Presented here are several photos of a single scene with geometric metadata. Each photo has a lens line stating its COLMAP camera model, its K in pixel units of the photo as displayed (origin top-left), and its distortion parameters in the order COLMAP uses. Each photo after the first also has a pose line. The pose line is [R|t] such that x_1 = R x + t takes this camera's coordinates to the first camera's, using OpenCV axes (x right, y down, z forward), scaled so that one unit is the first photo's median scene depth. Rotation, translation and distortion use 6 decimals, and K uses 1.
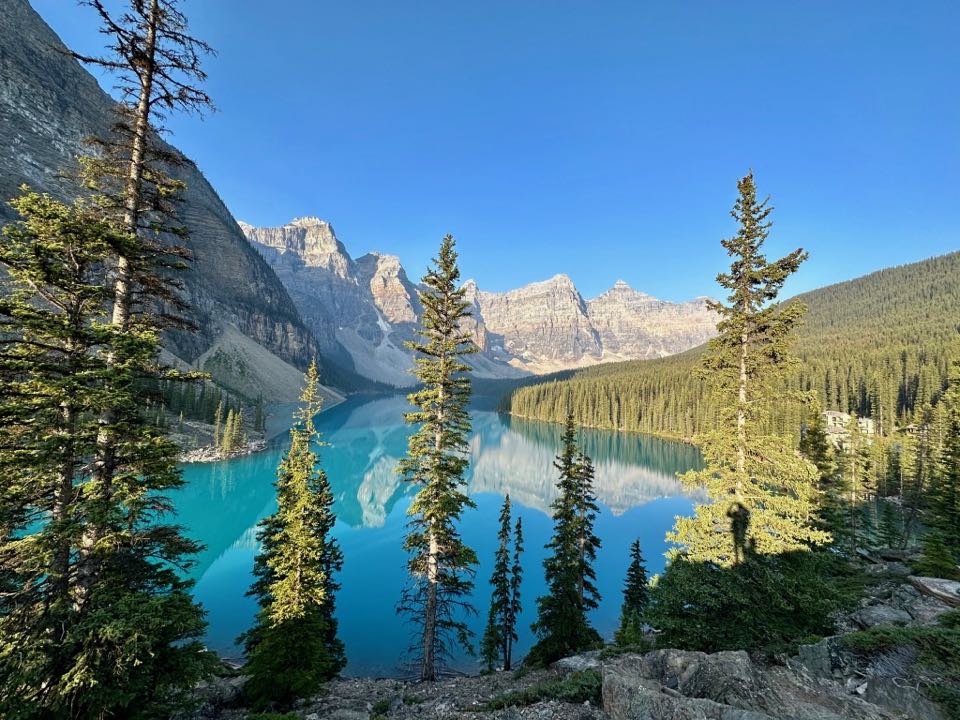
lens RADIAL K [[383.2, 0, 479.7], [0, 383.2, 360.8], [0, 0, 1]] dist [0.000188, 0.000680]
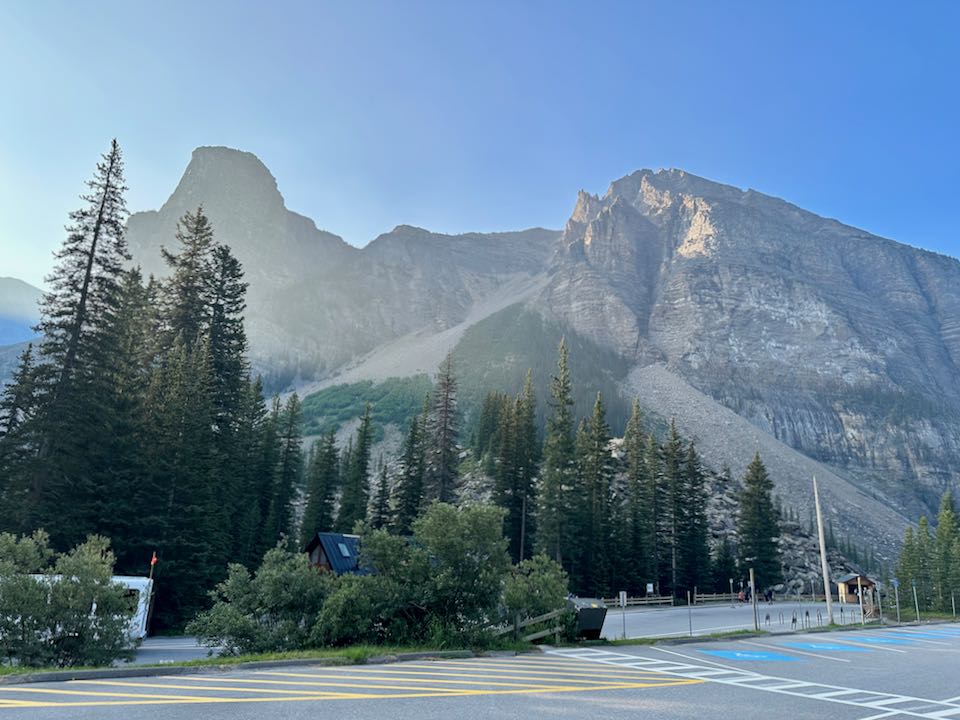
lens RADIAL K [[675.6, 0, 481.3], [0, 675.6, 365.6], [0, 0, 1]] dist [0.095225, -0.115695]
pose [[0.159754, -0.274530, -0.948215, 0.290403], [0.006453, 0.960821, -0.277093, 0.040382], [0.987136, 0.038147, 0.155267, -0.072251]]
